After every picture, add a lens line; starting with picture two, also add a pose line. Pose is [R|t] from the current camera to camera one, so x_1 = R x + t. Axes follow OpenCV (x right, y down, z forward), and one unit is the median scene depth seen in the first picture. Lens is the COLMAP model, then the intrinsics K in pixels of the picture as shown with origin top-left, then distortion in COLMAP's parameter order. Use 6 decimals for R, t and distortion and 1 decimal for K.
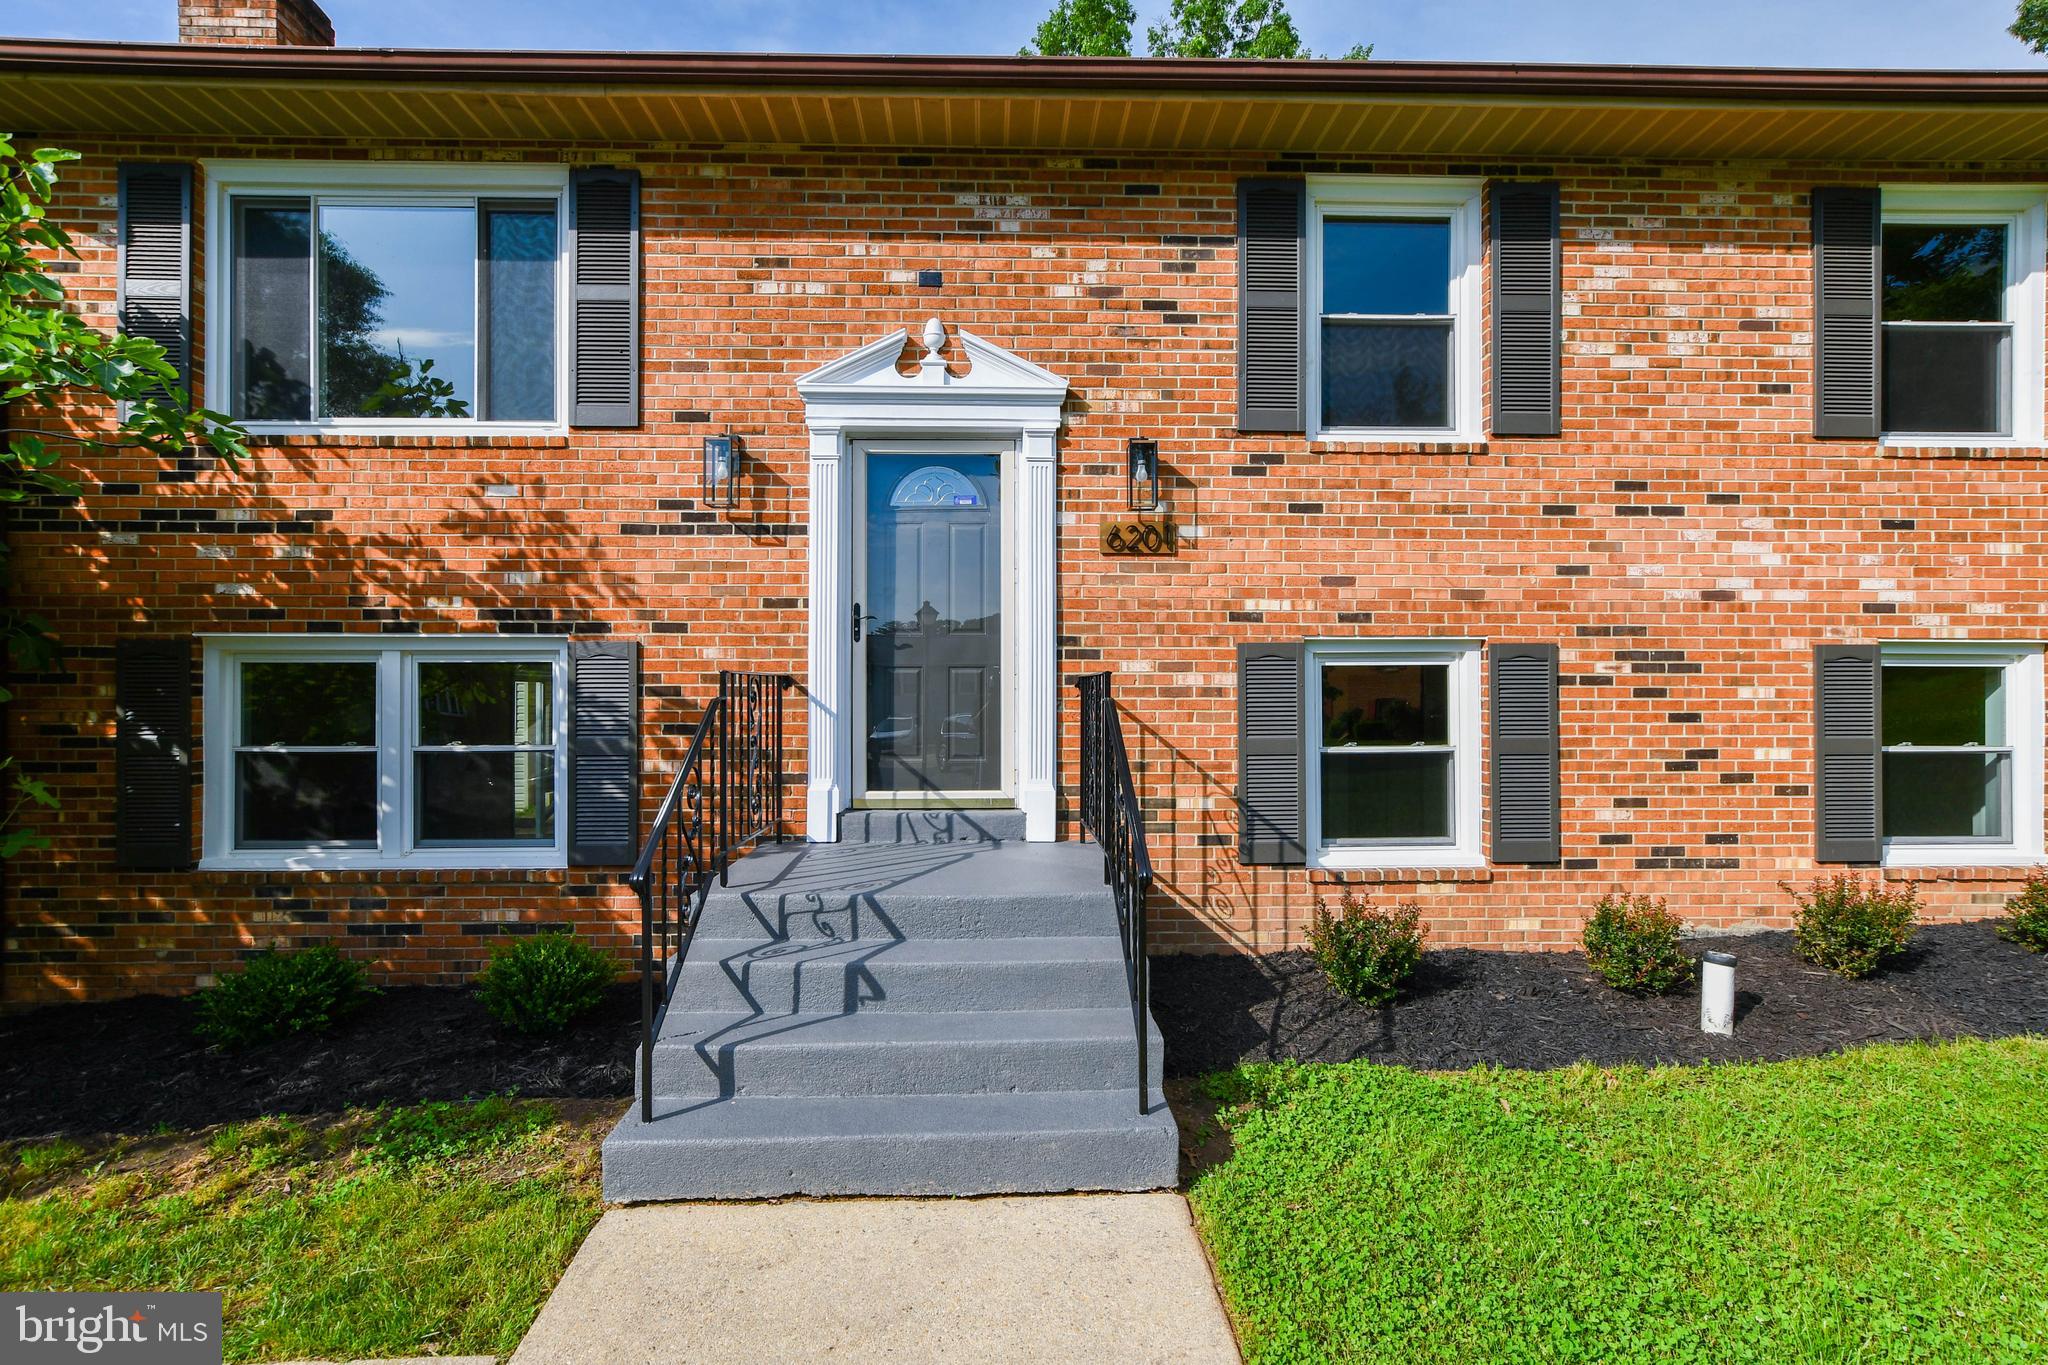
lens RADIAL K [[984.8, 0, 1024.3], [0, 984.8, 685.0], [0, 0, 1]] dist [-0.006530, 0.002661]
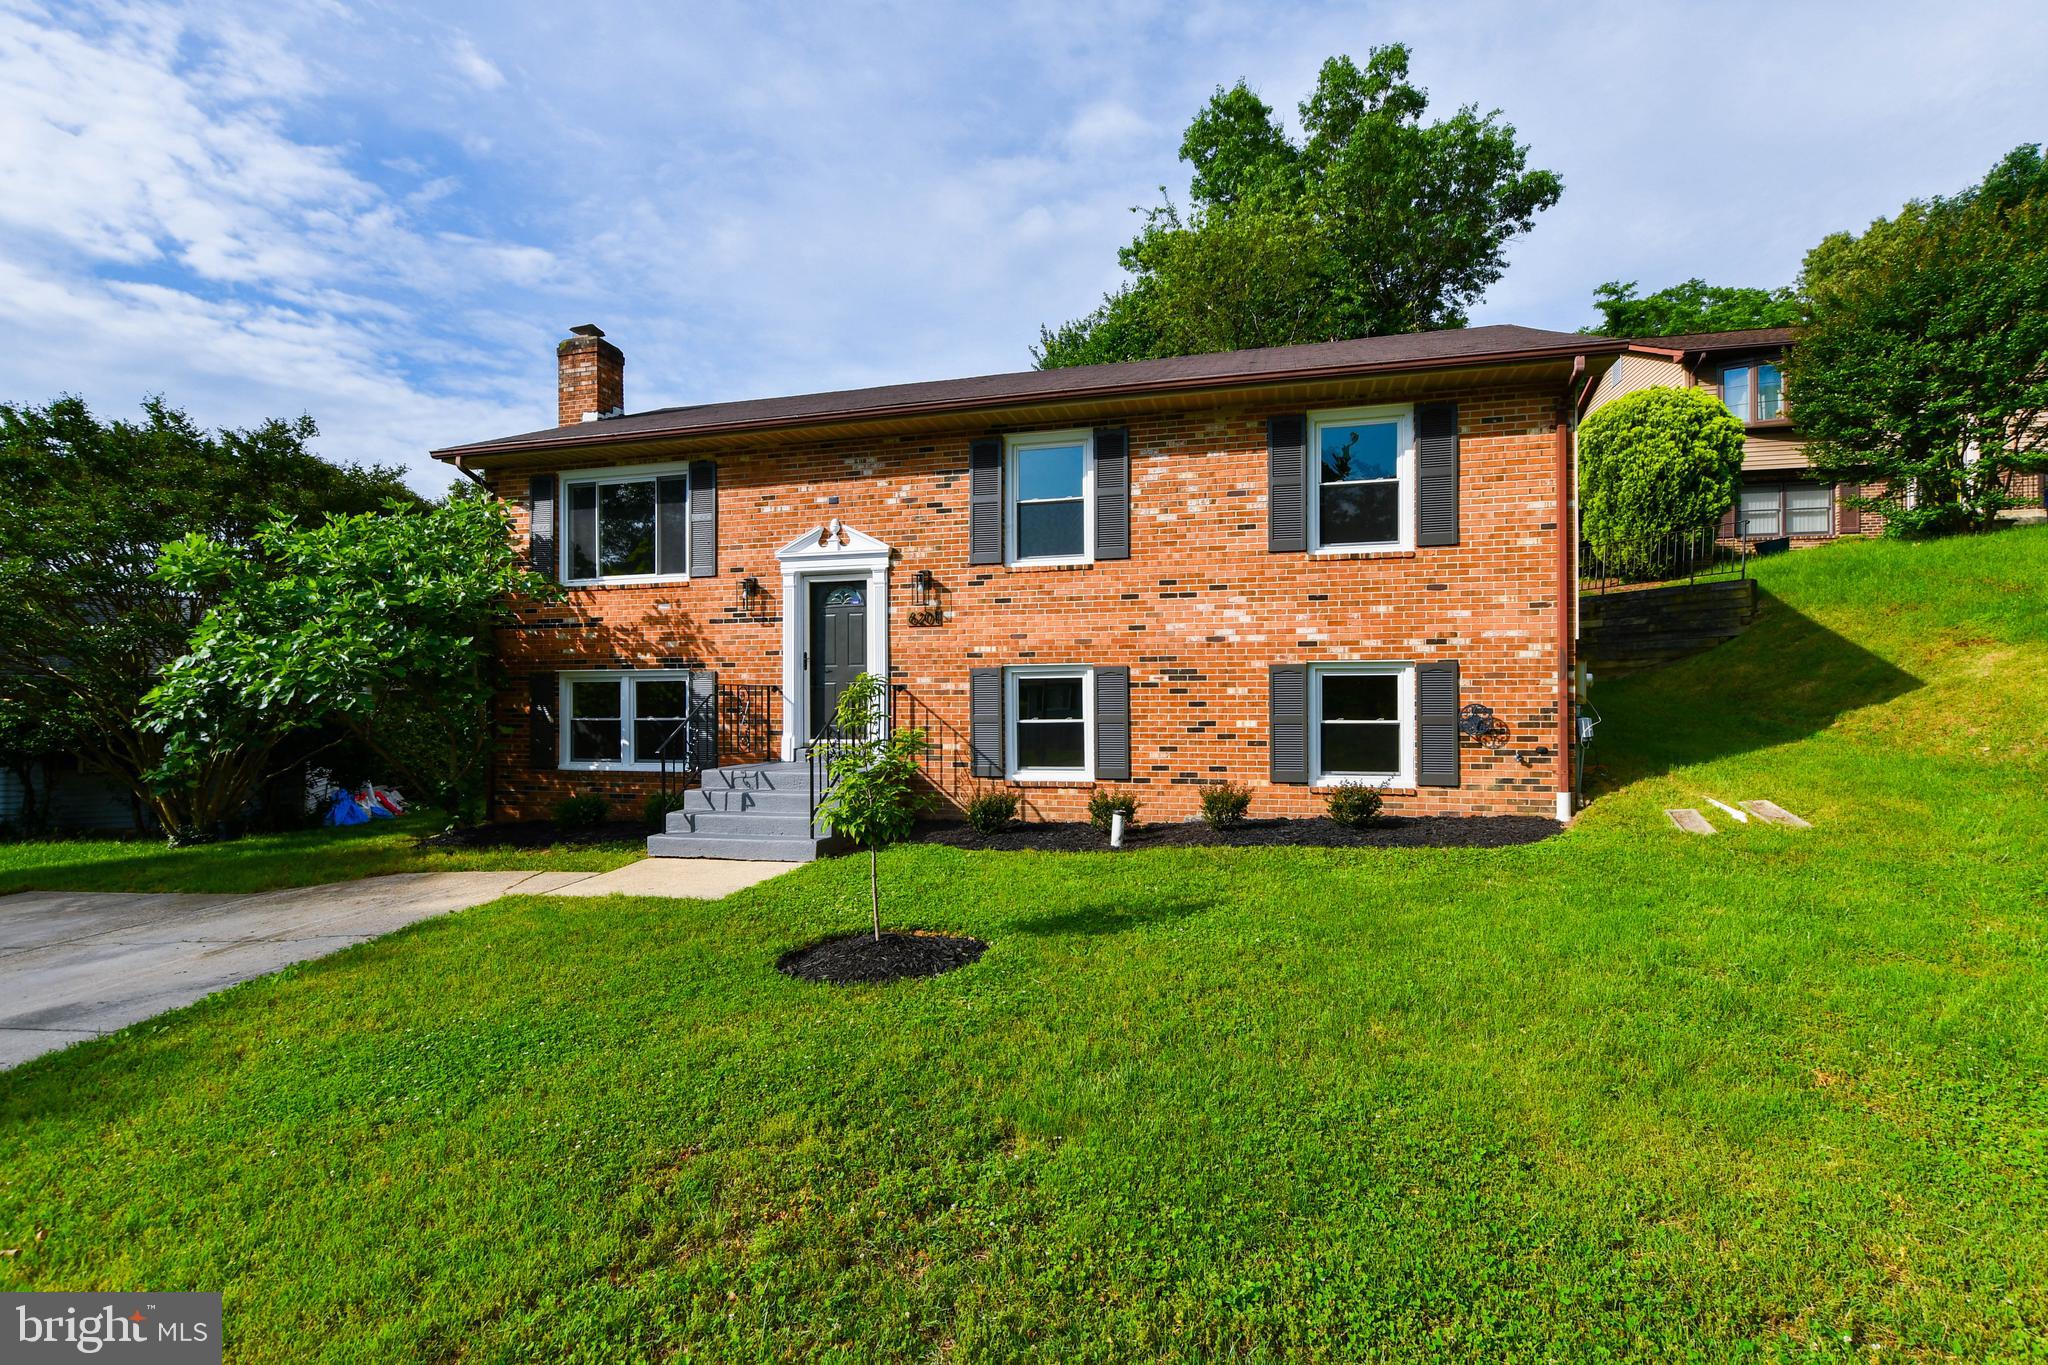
lens RADIAL K [[984.8, 0, 1013.9], [0, 984.8, 703.3], [0, 0, 1]] dist [-0.006530, 0.002661]
pose [[0.952165, -0.002900, -0.305569, 0.930314], [0.003615, 0.999992, 0.001774, 0.027338], [0.305562, -0.002794, 0.952168, -0.922442]]
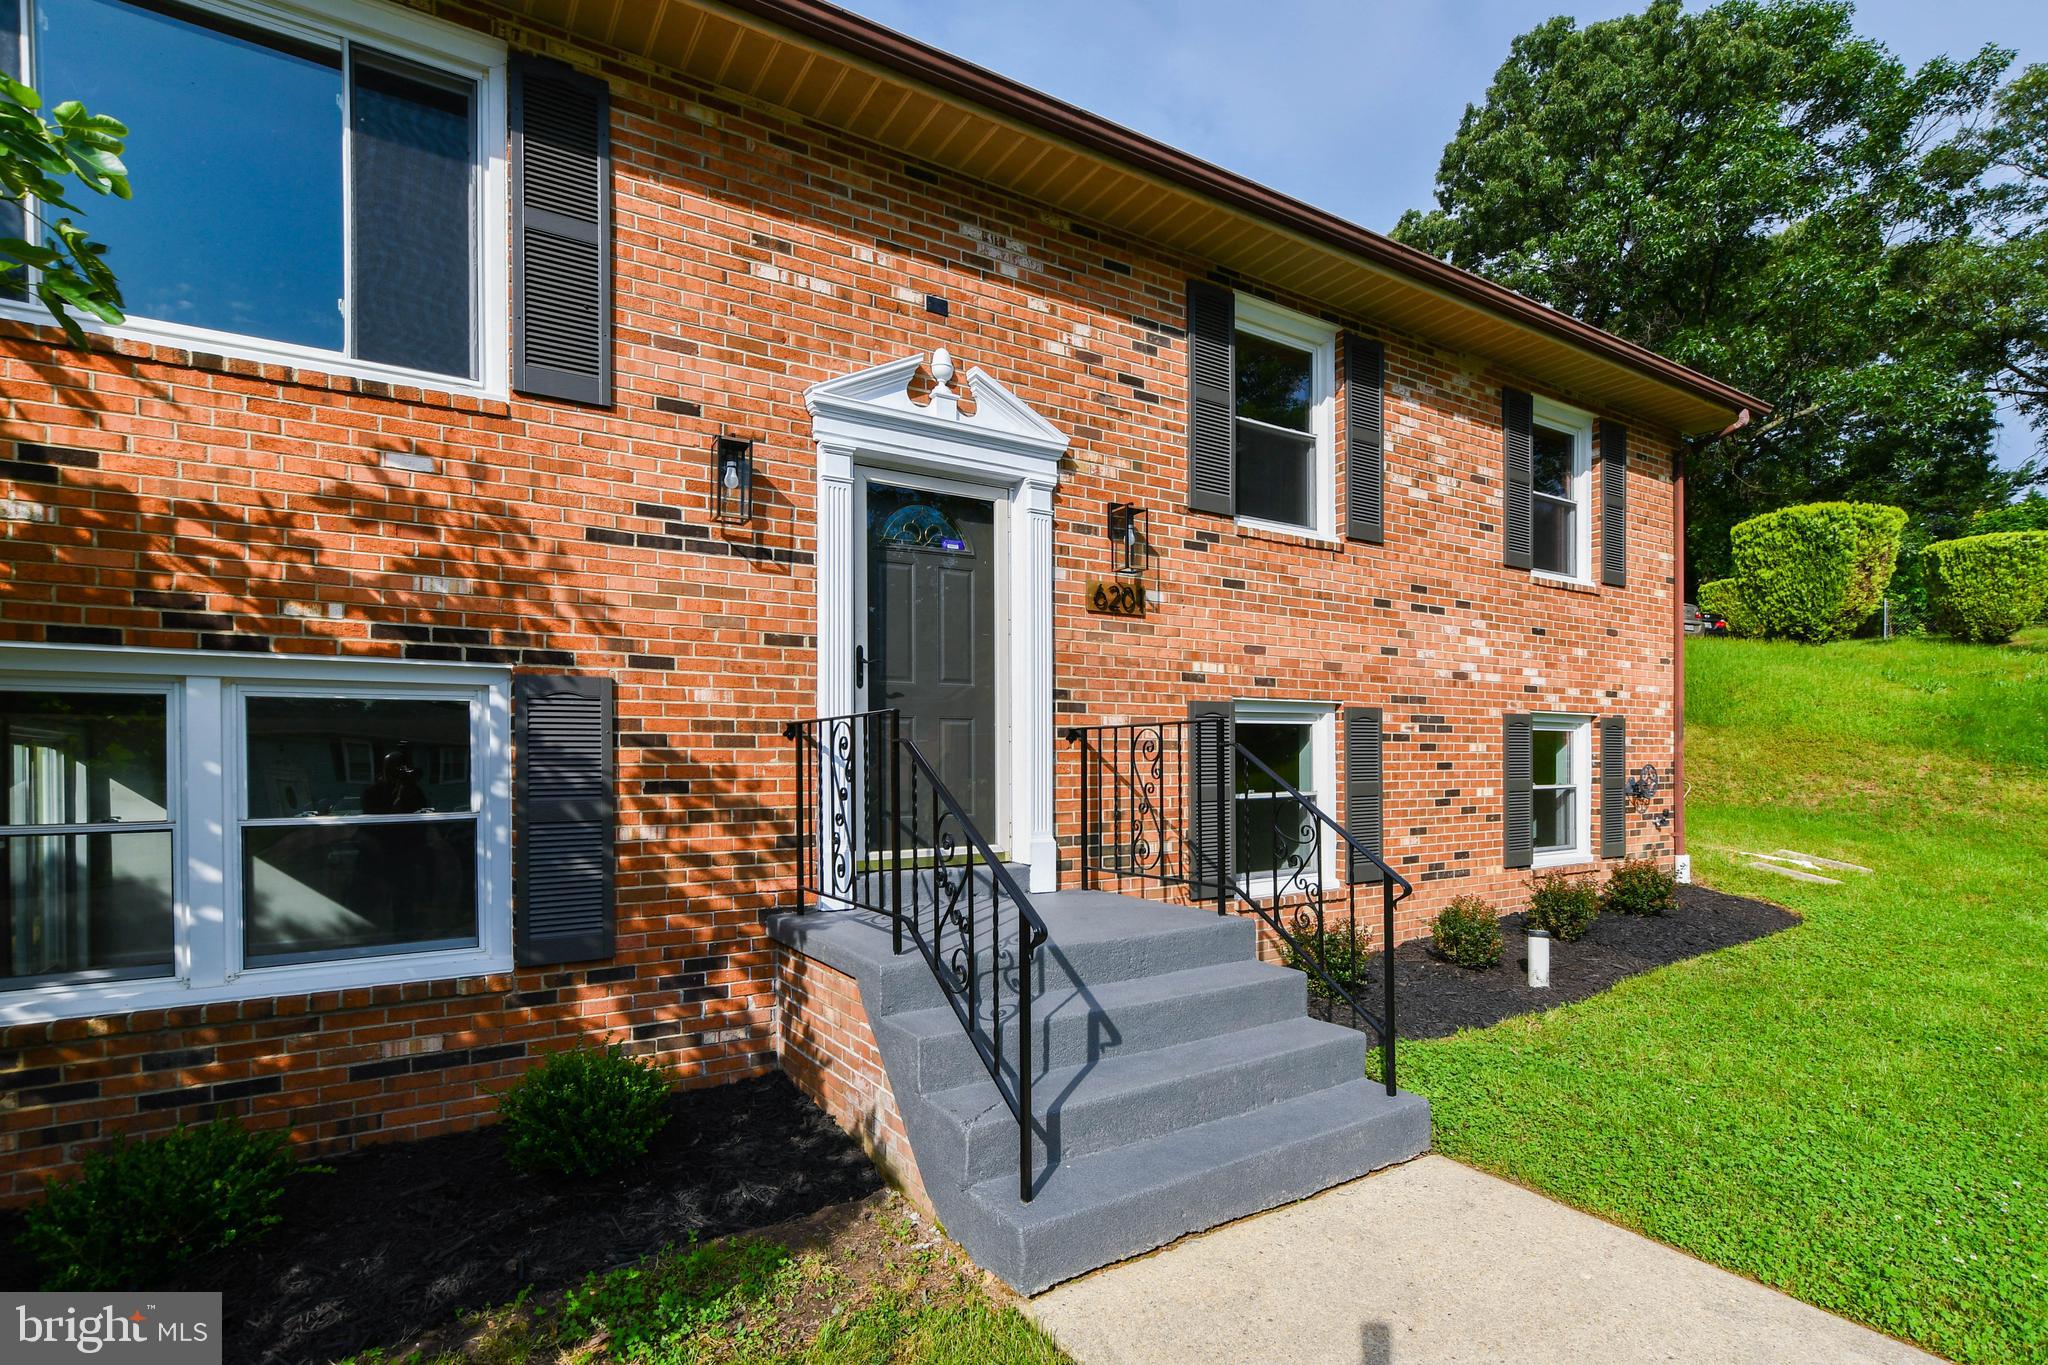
lens RADIAL K [[984.8, 0, 1037.9], [0, 984.8, 774.3], [0, 0, 1]] dist [-0.006530, 0.002661]
pose [[0.858386, -0.010811, 0.512890, -0.499714], [0.004578, 0.999900, 0.013415, 0.024480], [-0.512984, -0.009168, 0.858349, 0.135921]]
